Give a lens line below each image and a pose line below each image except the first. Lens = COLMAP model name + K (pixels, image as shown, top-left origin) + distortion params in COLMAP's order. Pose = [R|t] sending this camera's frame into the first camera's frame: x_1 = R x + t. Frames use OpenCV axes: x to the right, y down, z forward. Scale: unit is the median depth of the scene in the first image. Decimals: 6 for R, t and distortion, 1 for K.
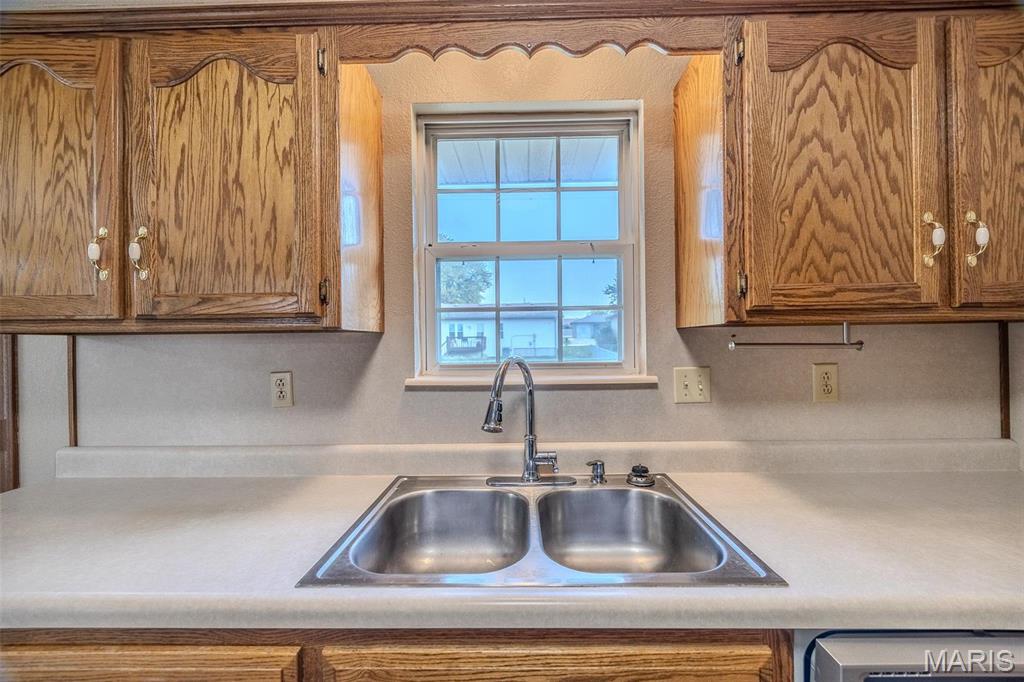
lens RADIAL K [[390.3, 0, 513.1], [0, 390.3, 342.0], [0, 0, 1]] dist [-0.005702, 0.001513]
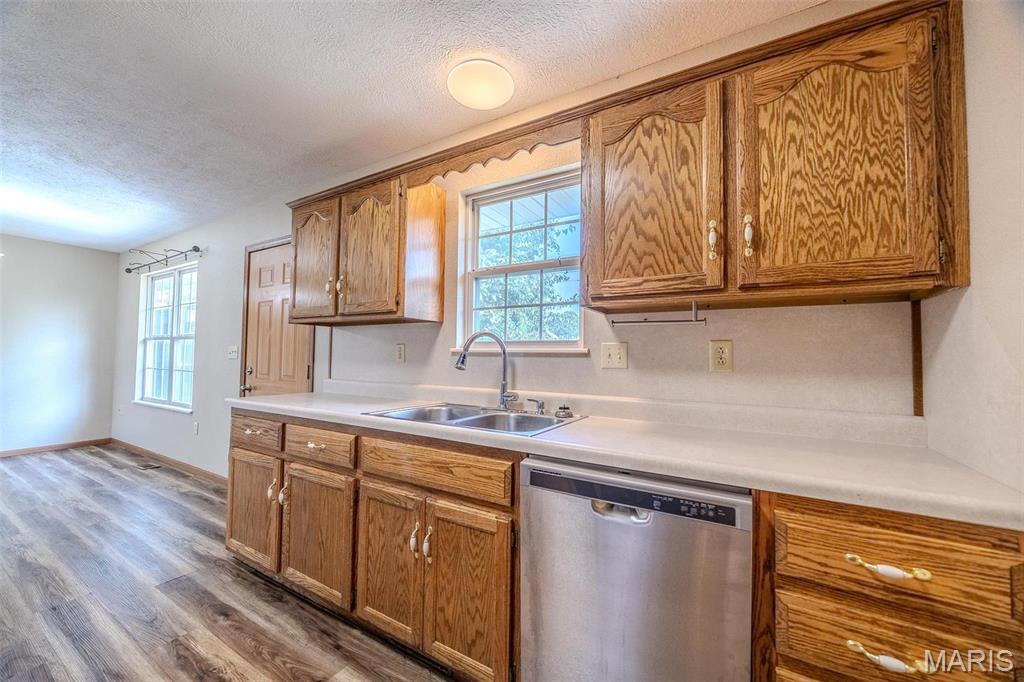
lens RADIAL K [[390.3, 0, 511.9], [0, 390.3, 342.6], [0, 0, 1]] dist [-0.005702, 0.001513]
pose [[0.868910, 0.007101, -0.494919, 1.093342], [-0.025621, 0.999202, -0.030647, 0.152871], [0.494306, 0.039310, 0.868399, -0.511513]]
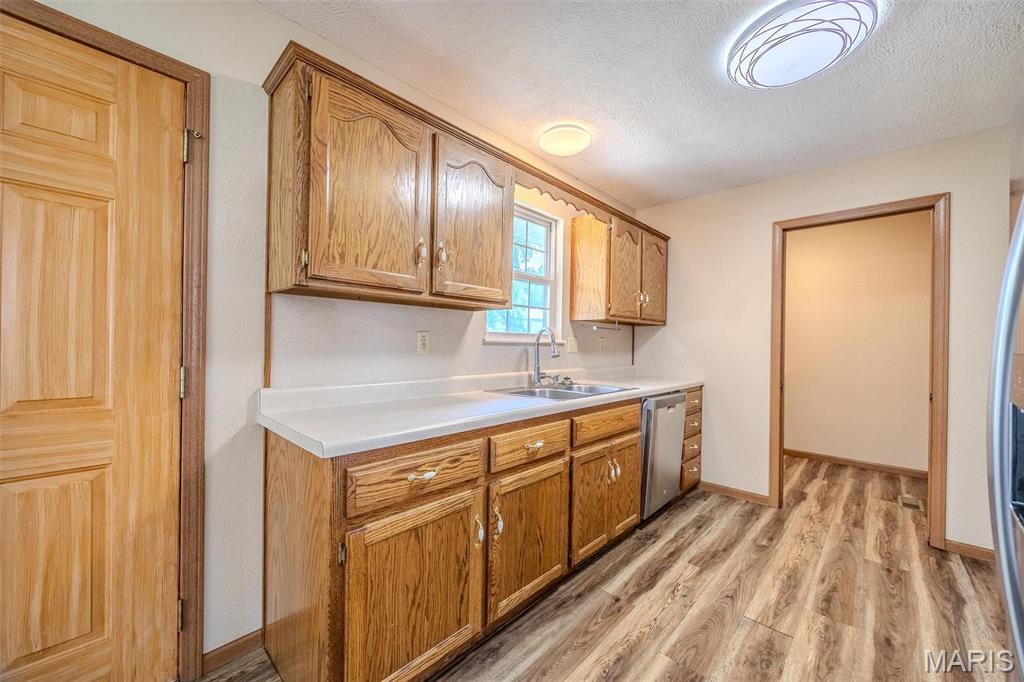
lens RADIAL K [[390.3, 0, 513.7], [0, 390.3, 343.7], [0, 0, 1]] dist [-0.005702, 0.001513]
pose [[0.678175, 0.023382, 0.734528, -2.020598], [-0.026487, 0.999622, -0.007366, 0.172226], [-0.734423, -0.014460, 0.678538, -0.457706]]
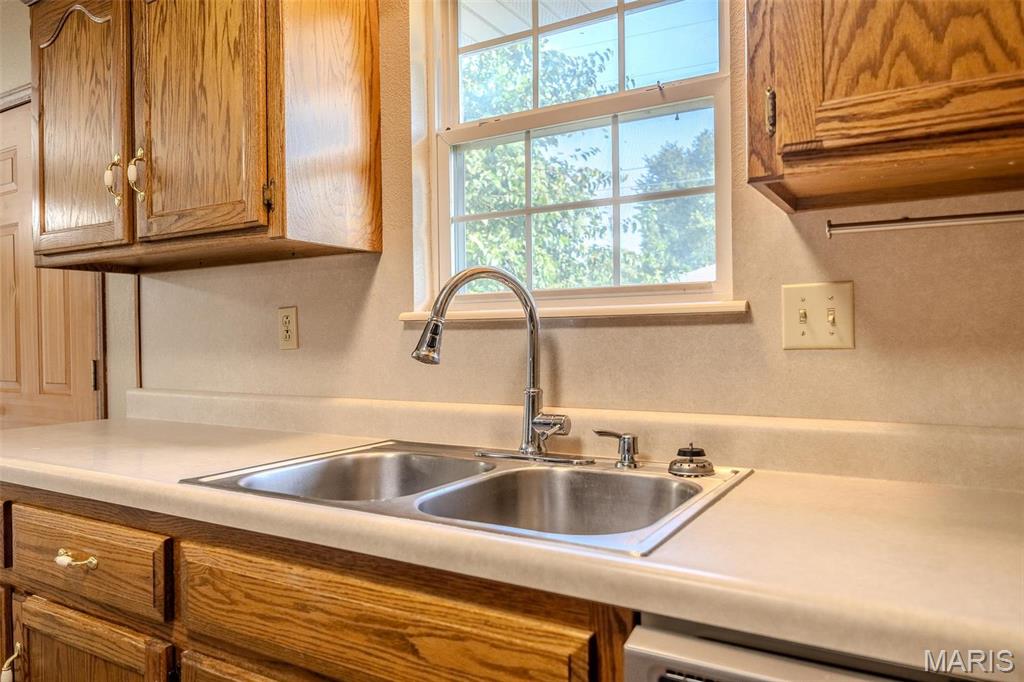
lens RADIAL K [[707.2, 0, 507.8], [0, 707.2, 339.6], [0, 0, 1]] dist [-0.007199, -0.002534]
pose [[0.864256, 0.005104, -0.503027, 0.765628], [0.002011, 0.999905, 0.013602, 0.169853], [0.503049, -0.012767, 0.864164, -0.090521]]
